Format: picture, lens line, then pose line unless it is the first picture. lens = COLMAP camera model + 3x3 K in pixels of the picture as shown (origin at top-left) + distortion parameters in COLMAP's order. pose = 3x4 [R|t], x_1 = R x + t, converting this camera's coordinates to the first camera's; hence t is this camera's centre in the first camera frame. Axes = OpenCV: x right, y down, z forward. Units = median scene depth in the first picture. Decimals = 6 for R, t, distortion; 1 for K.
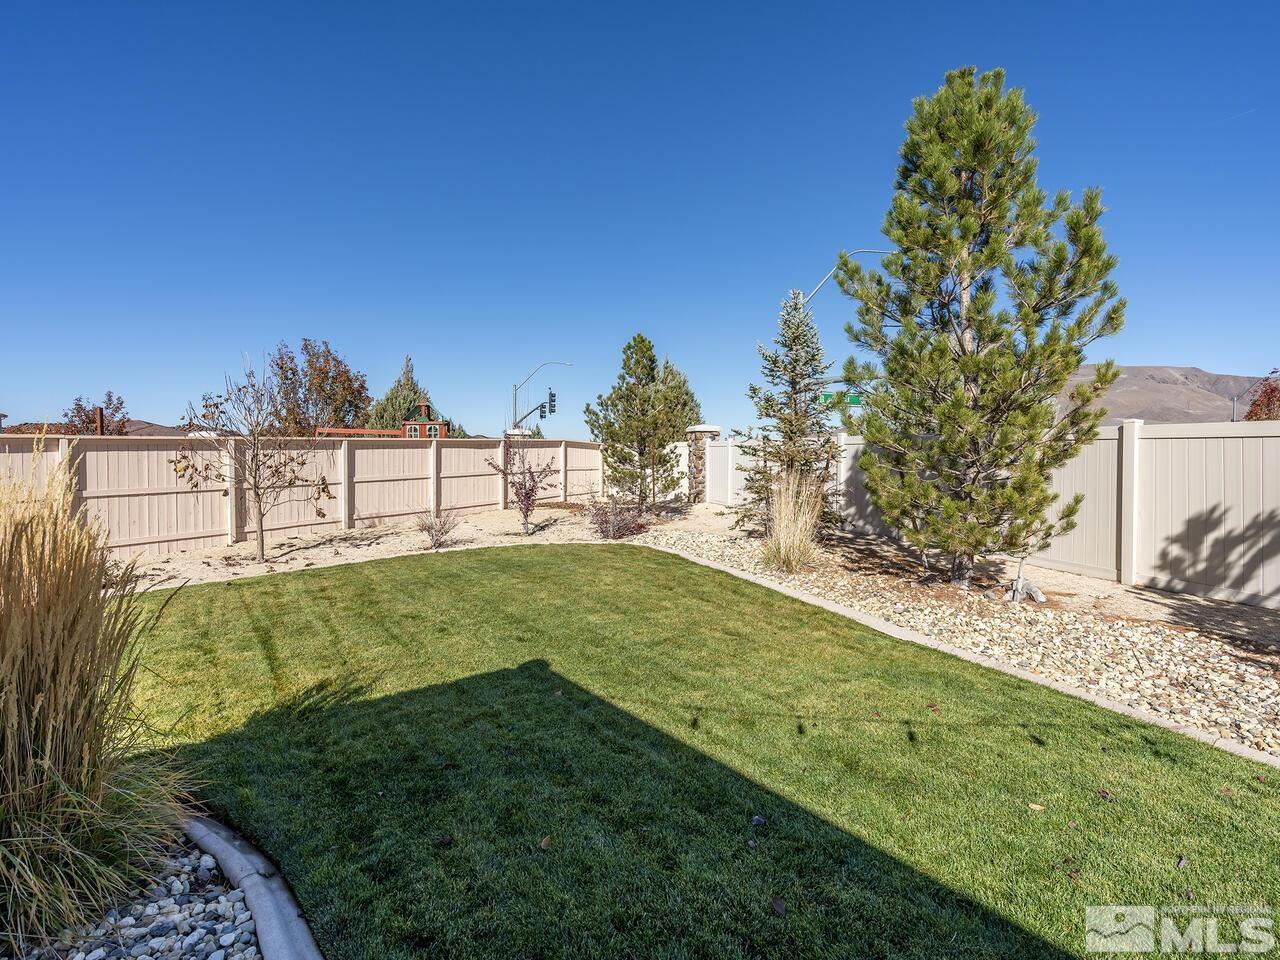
lens RADIAL K [[643.5, 0, 646.5], [0, 643.5, 475.4], [0, 0, 1]] dist [-0.002798, -0.000680]
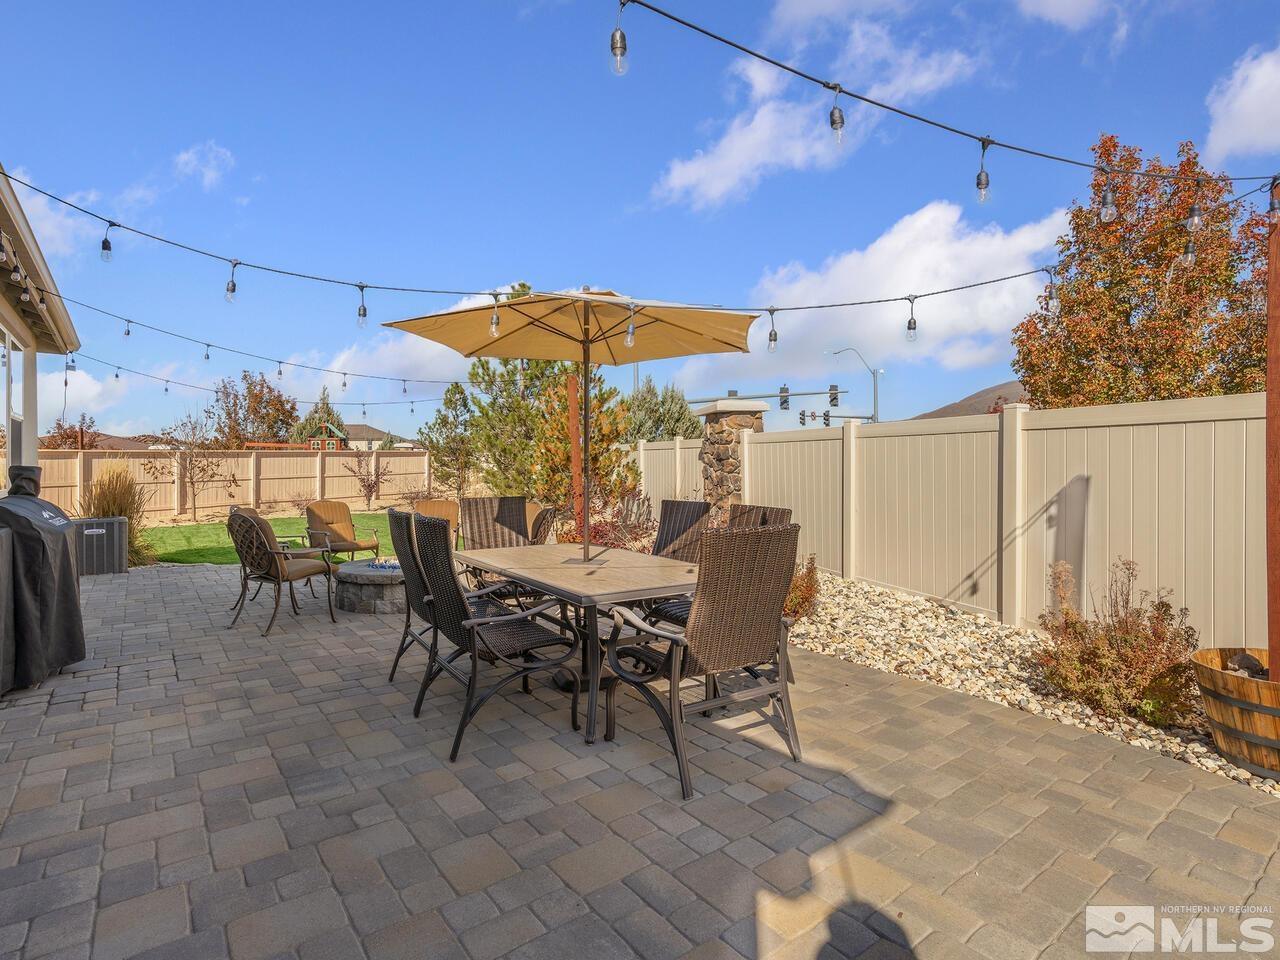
lens RADIAL K [[643.5, 0, 632.6], [0, 643.5, 467.3], [0, 0, 1]] dist [-0.002798, -0.000680]
pose [[0.999451, -0.001913, 0.033070, 0.337802], [0.002879, 0.999570, -0.029188, 0.026083], [-0.033000, 0.029267, 0.999027, -0.497114]]
